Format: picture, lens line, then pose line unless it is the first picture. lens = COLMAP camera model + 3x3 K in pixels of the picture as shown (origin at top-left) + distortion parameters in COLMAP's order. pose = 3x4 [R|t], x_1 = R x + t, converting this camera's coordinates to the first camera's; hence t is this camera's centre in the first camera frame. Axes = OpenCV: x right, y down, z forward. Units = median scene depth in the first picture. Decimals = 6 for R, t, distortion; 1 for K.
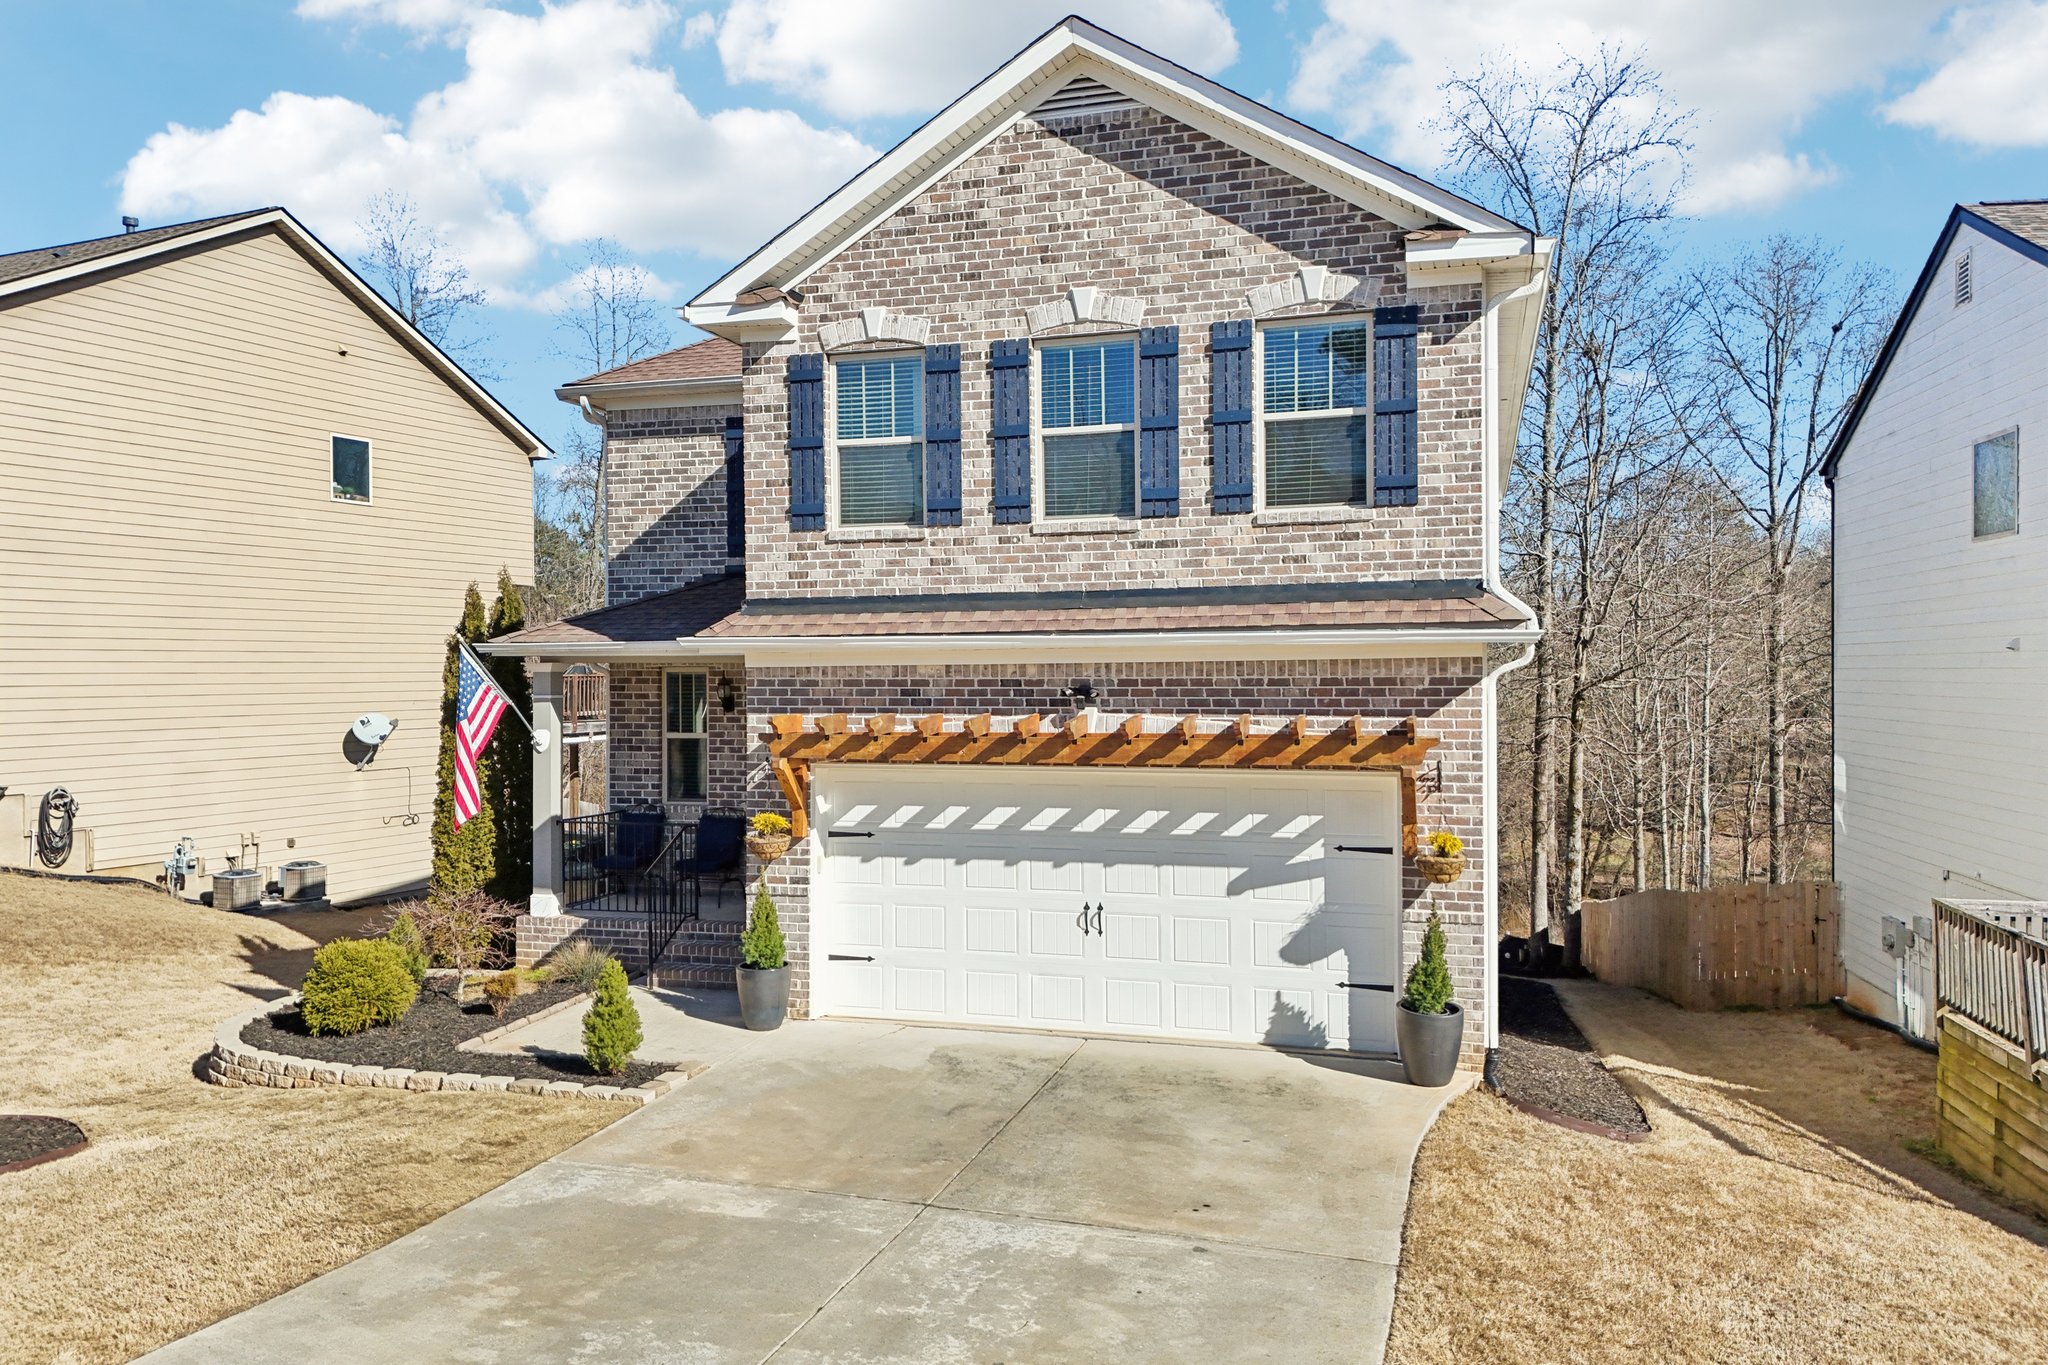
lens RADIAL K [[1498.9, 0, 1027.7], [0, 1498.9, 677.7], [0, 0, 1]] dist [0.091838, -0.100430]
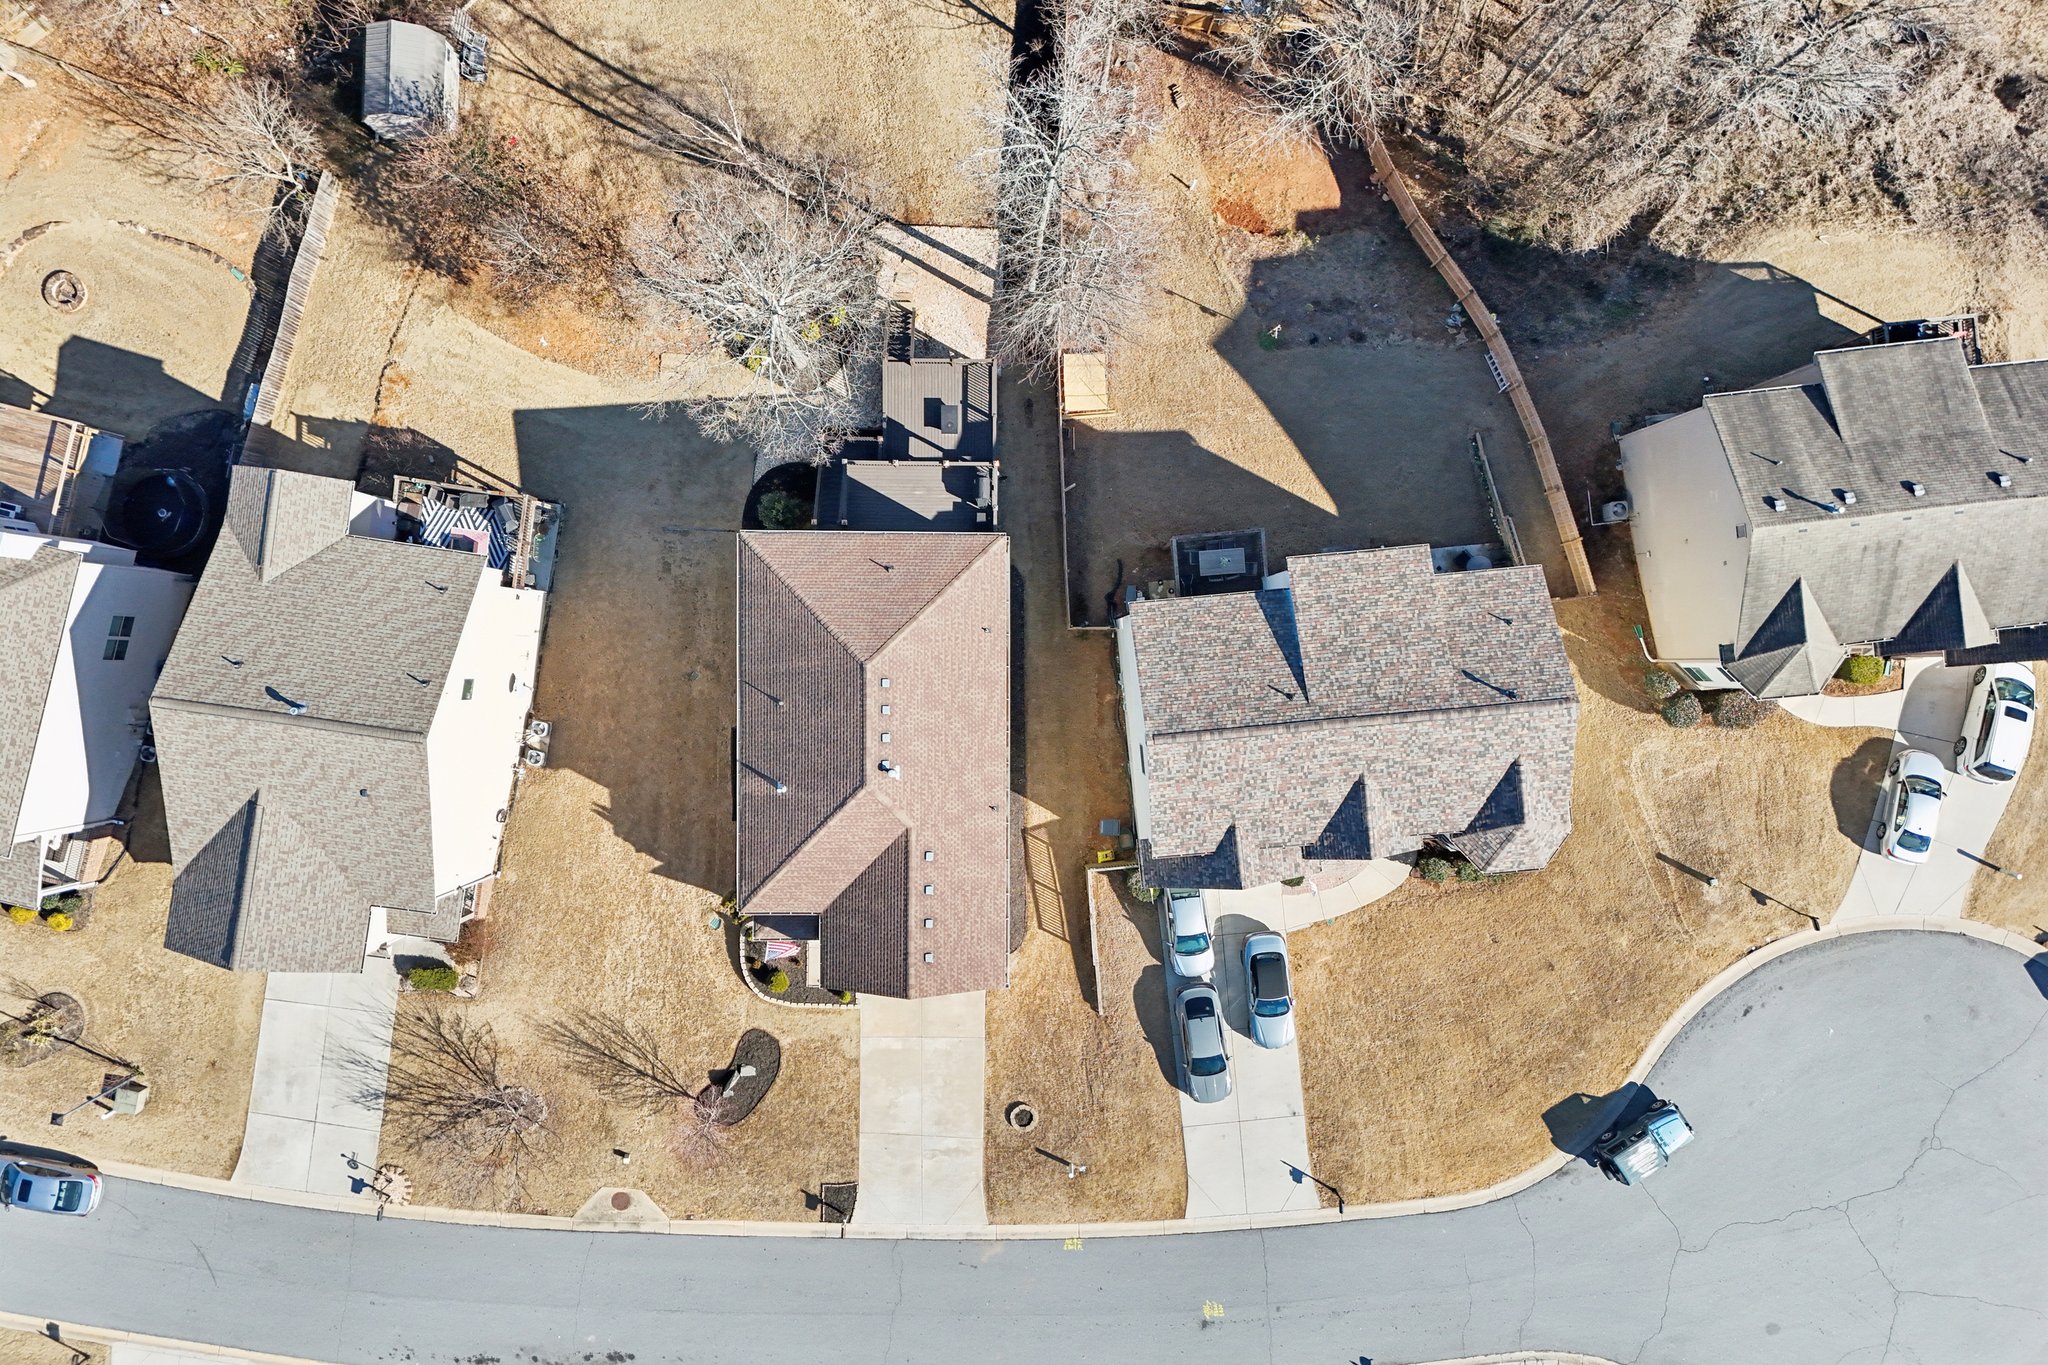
lens RADIAL K [[1497.4, 0, 1024.0], [0, 1497.4, 682.5], [0, 0, 1]] dist [0.080662, -0.088158]
pose [[0.960146, -0.278648, 0.021807, 0.503907], [-0.015110, 0.026160, 0.999544, -4.830130], [-0.279091, -0.960037, 0.020907, 1.643342]]
